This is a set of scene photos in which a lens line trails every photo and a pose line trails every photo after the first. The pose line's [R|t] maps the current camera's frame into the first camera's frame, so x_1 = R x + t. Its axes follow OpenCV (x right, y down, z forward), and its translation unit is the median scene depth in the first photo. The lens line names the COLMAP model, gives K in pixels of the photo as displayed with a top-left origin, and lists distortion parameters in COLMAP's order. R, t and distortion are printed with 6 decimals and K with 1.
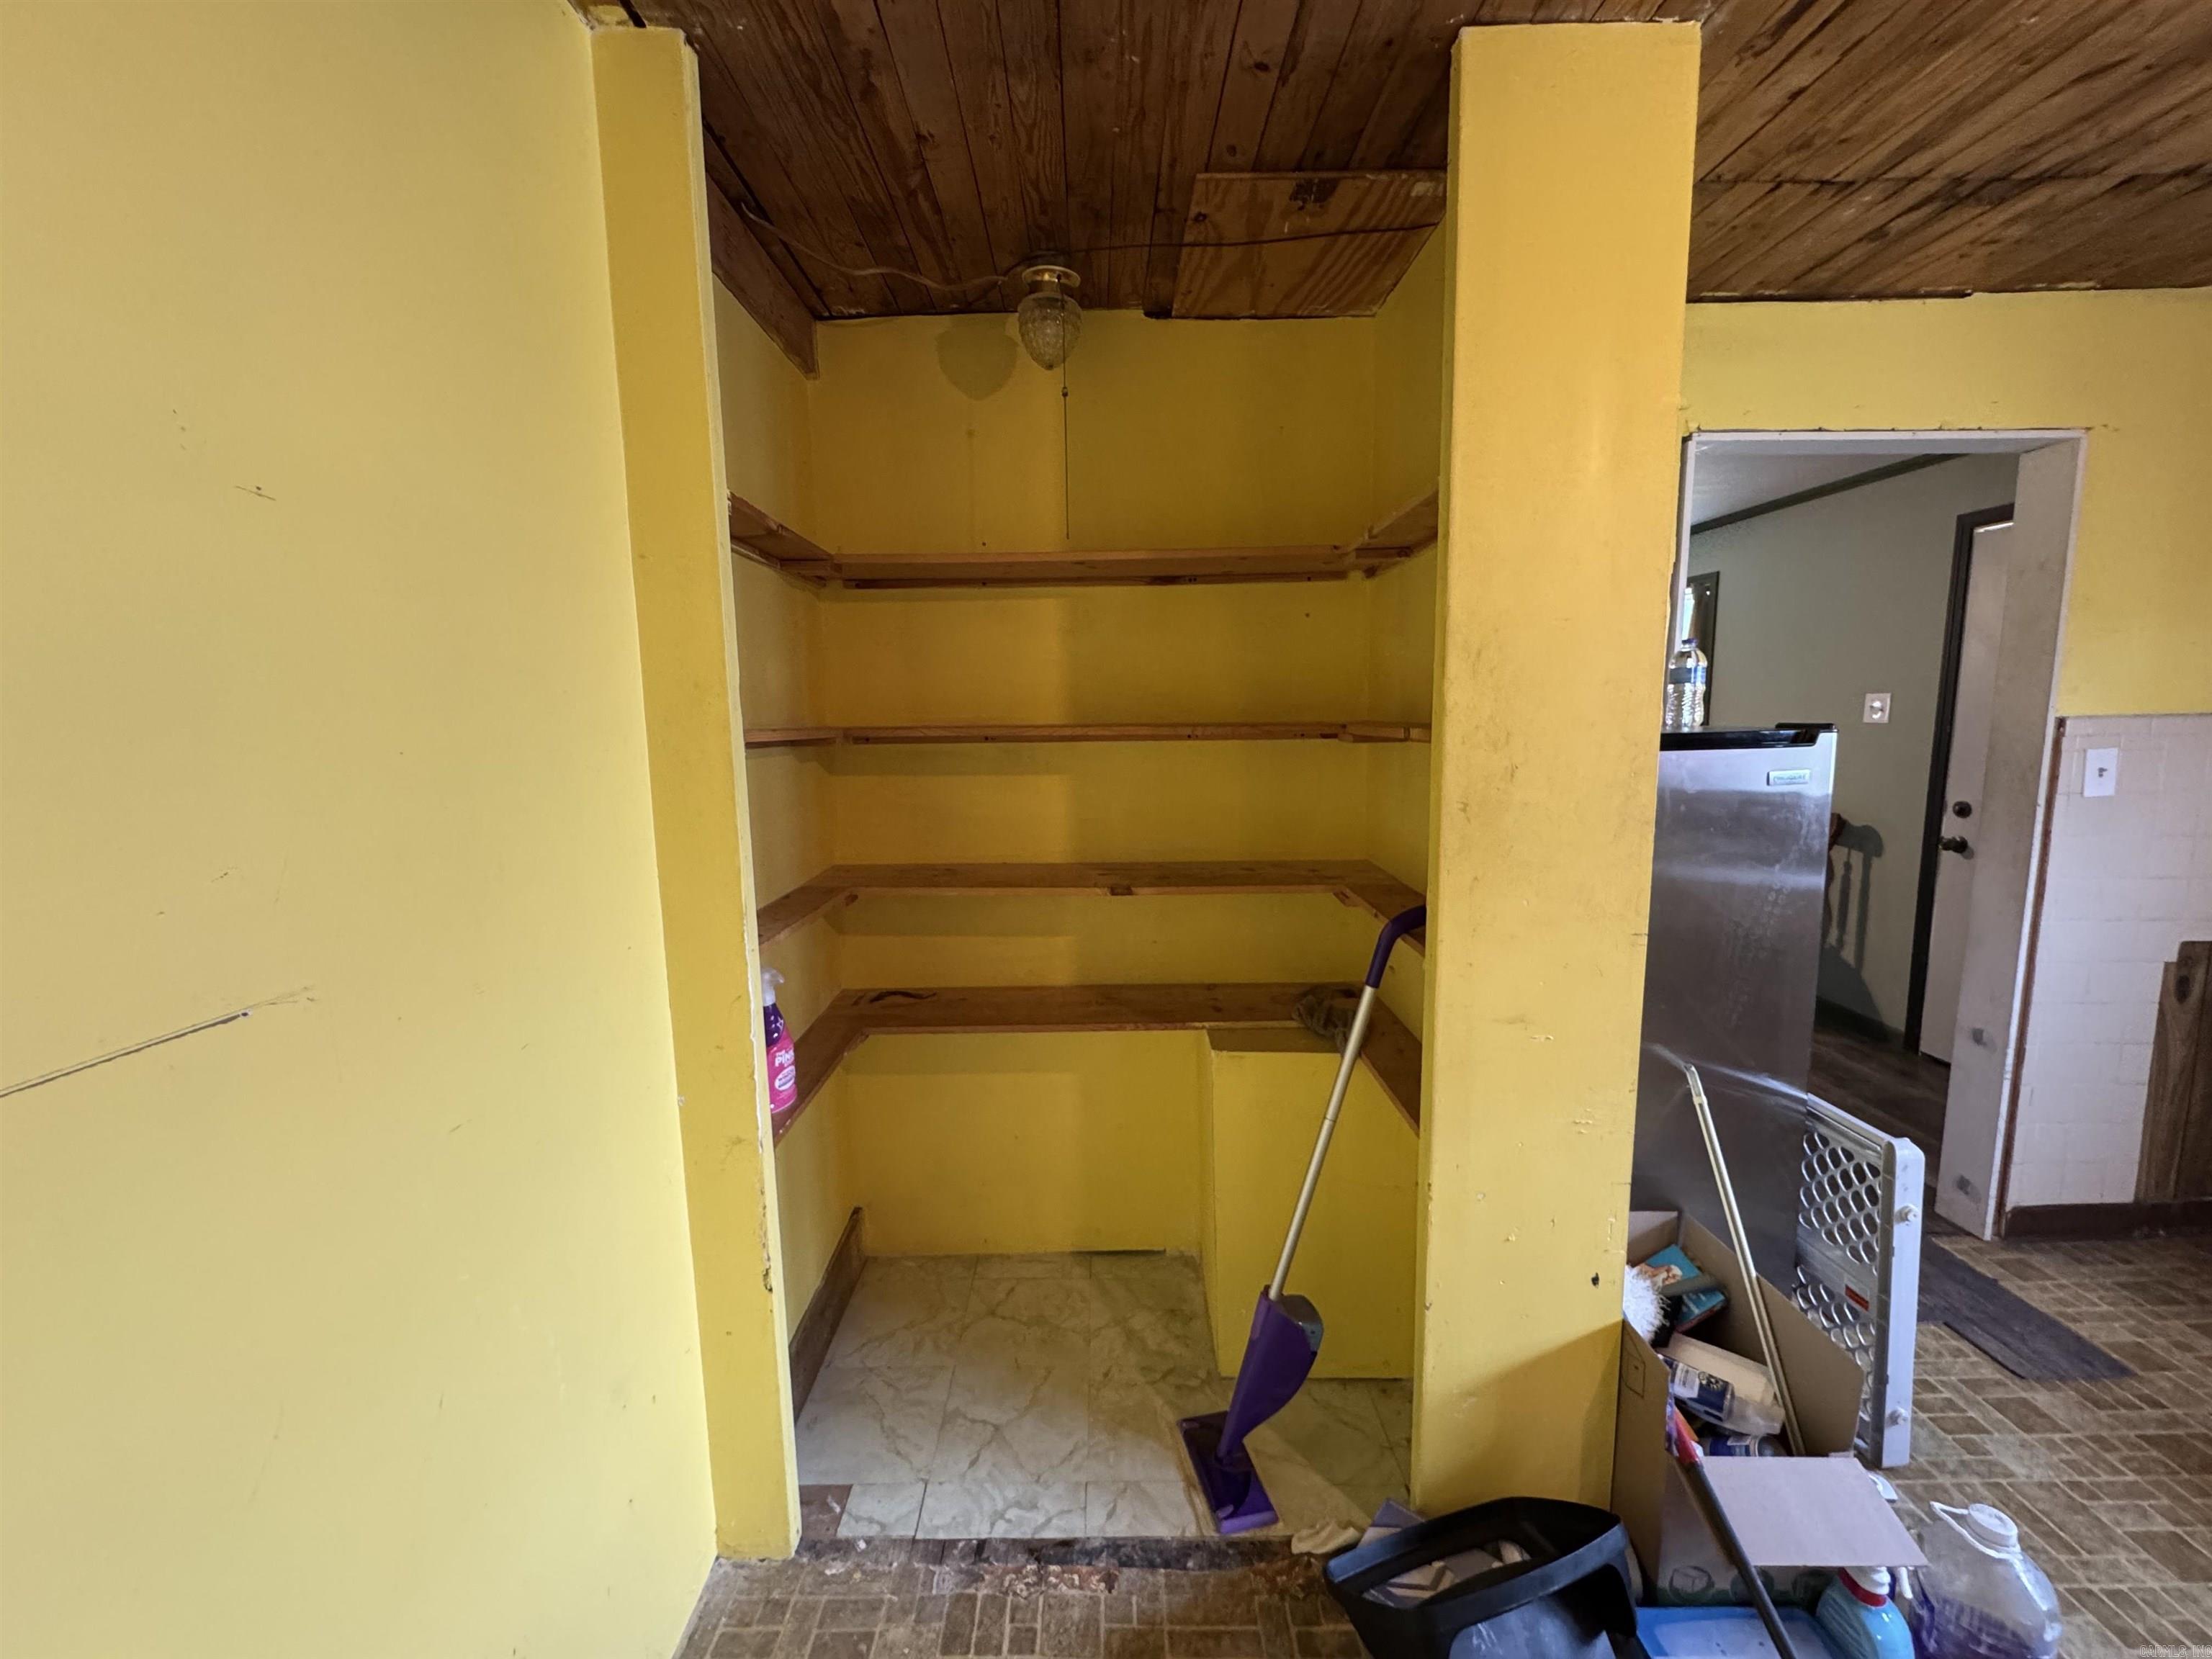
lens RADIAL K [[884.0, 0, 1106.0], [0, 884.0, 829.5], [0, 0, 1]] dist [-0.001976, 0.000130]
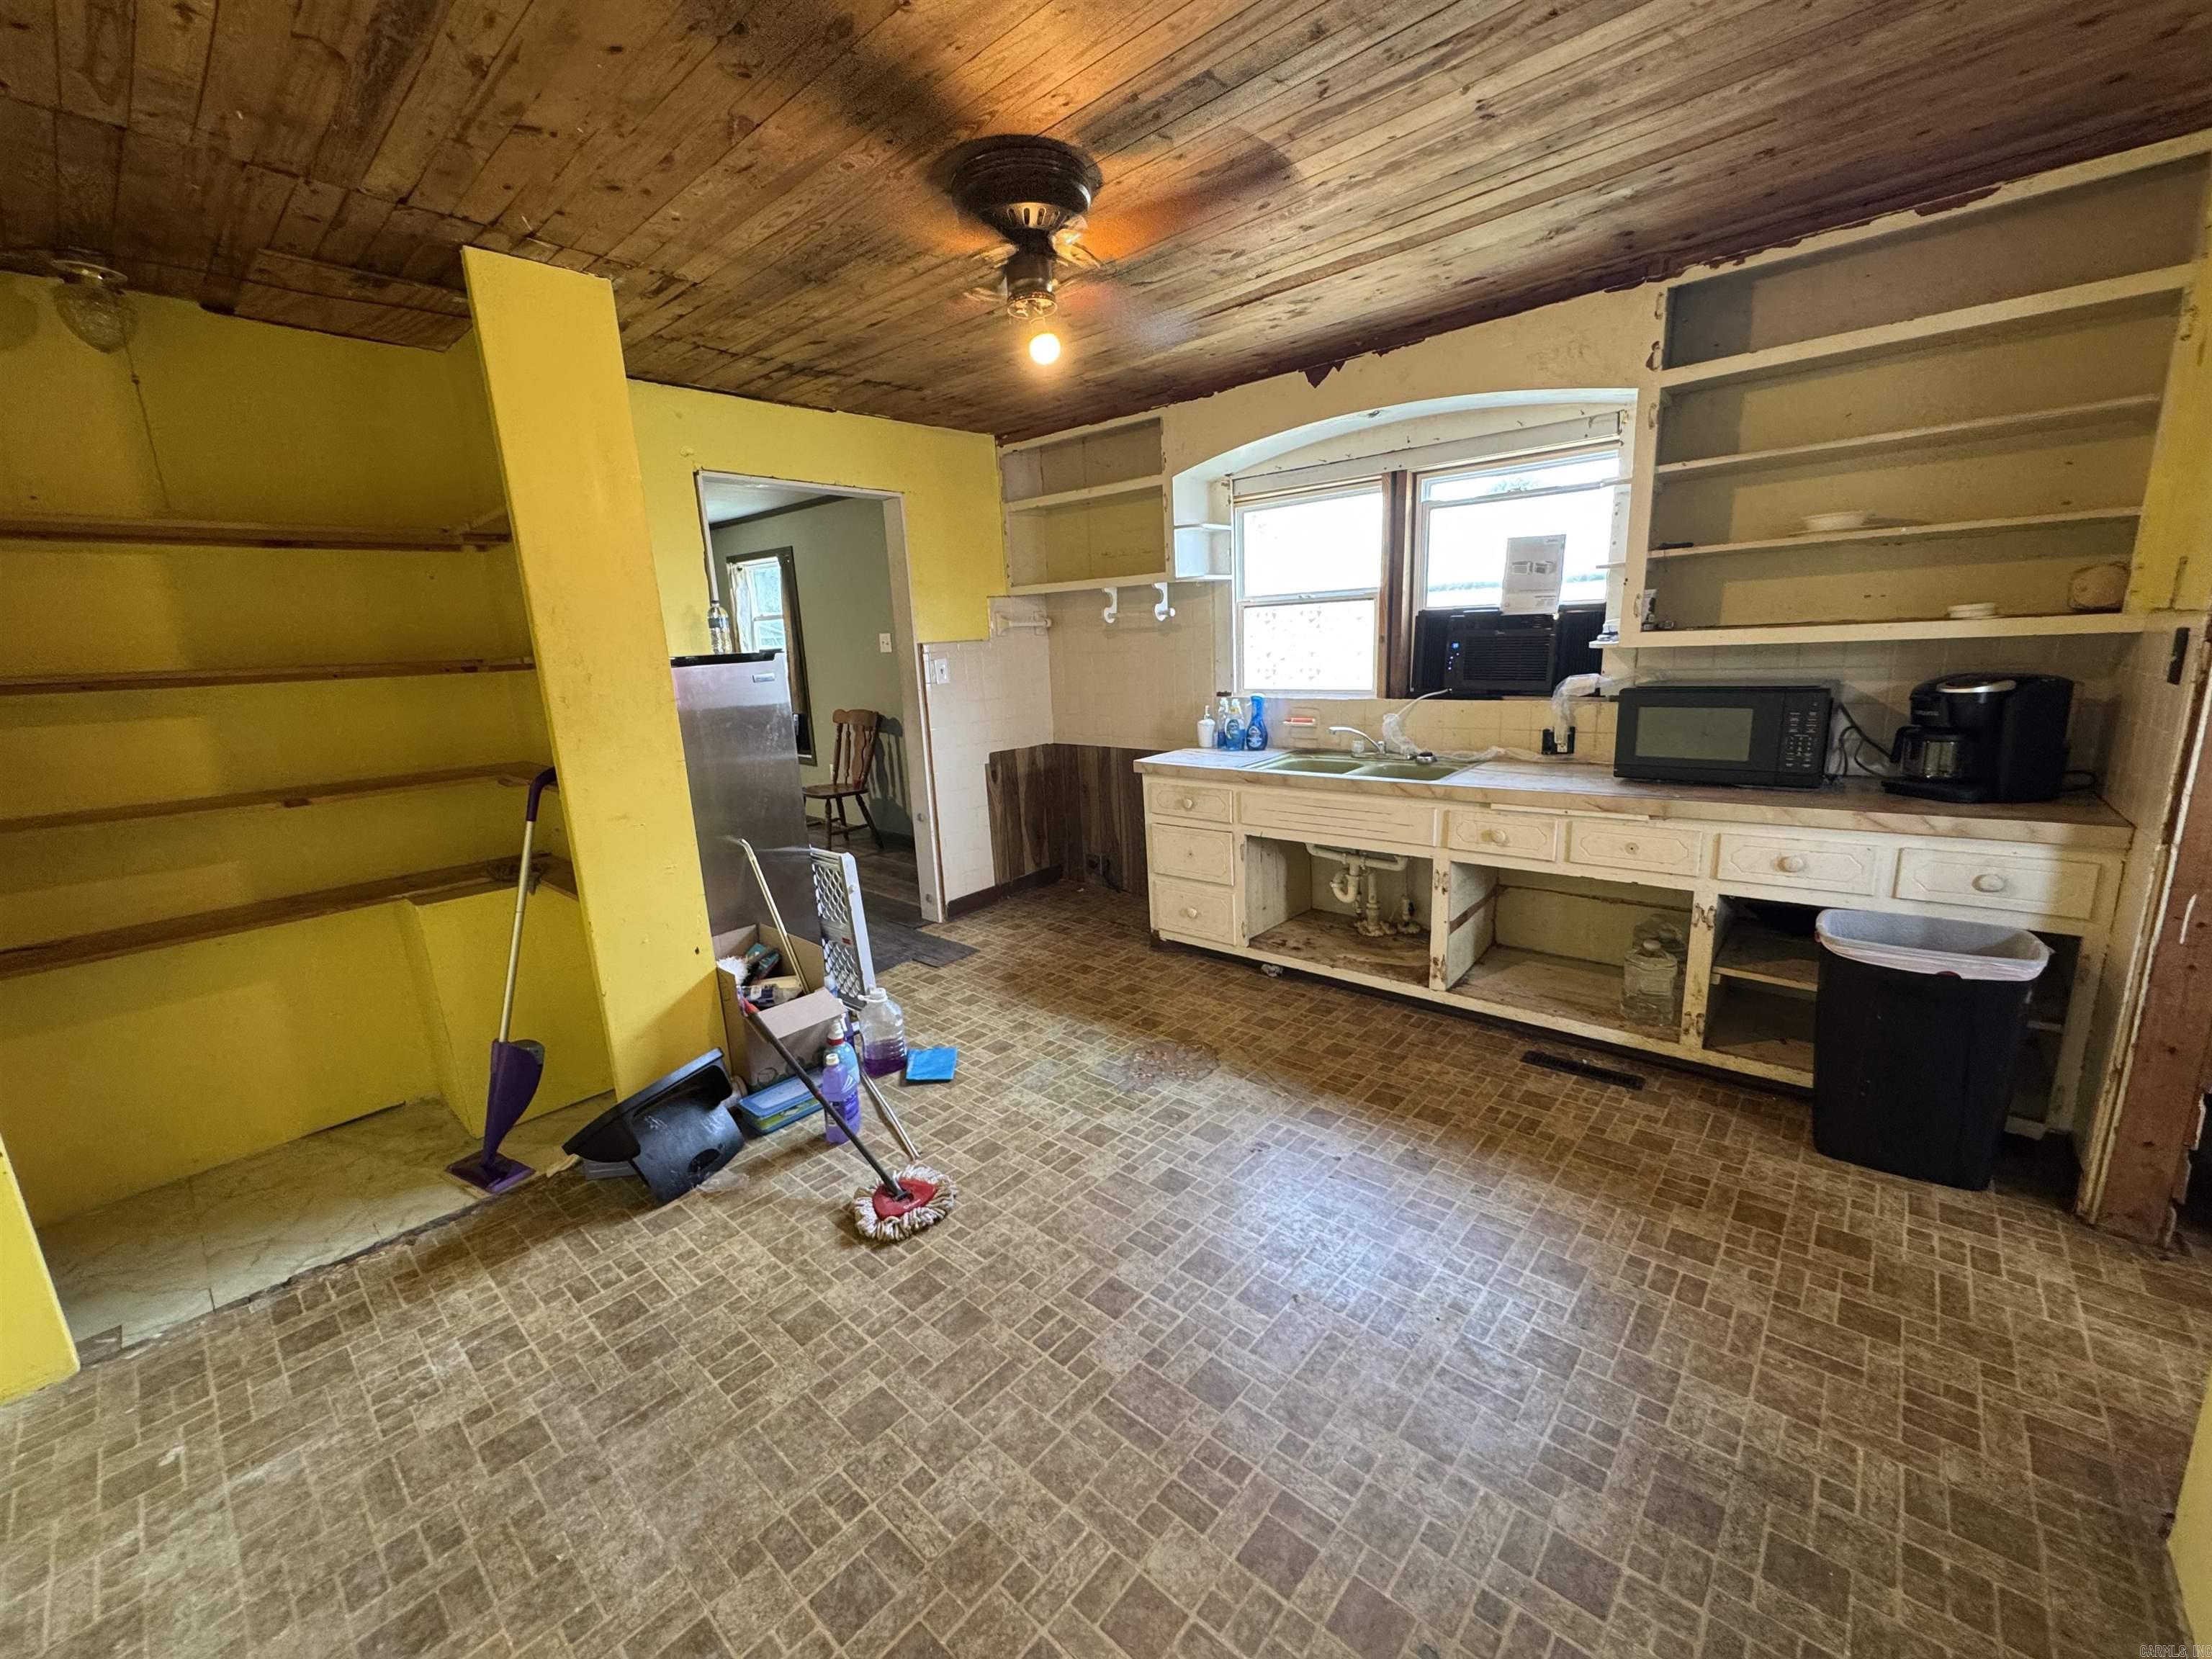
lens RADIAL K [[884.0, 0, 1106.0], [0, 884.0, 829.5], [0, 0, 1]] dist [-0.001976, 0.000130]
pose [[0.665821, -0.174386, 0.725446, -0.153128], [0.134063, 0.984440, 0.113600, 0.138672], [-0.733968, 0.021618, 0.678840, -0.775278]]
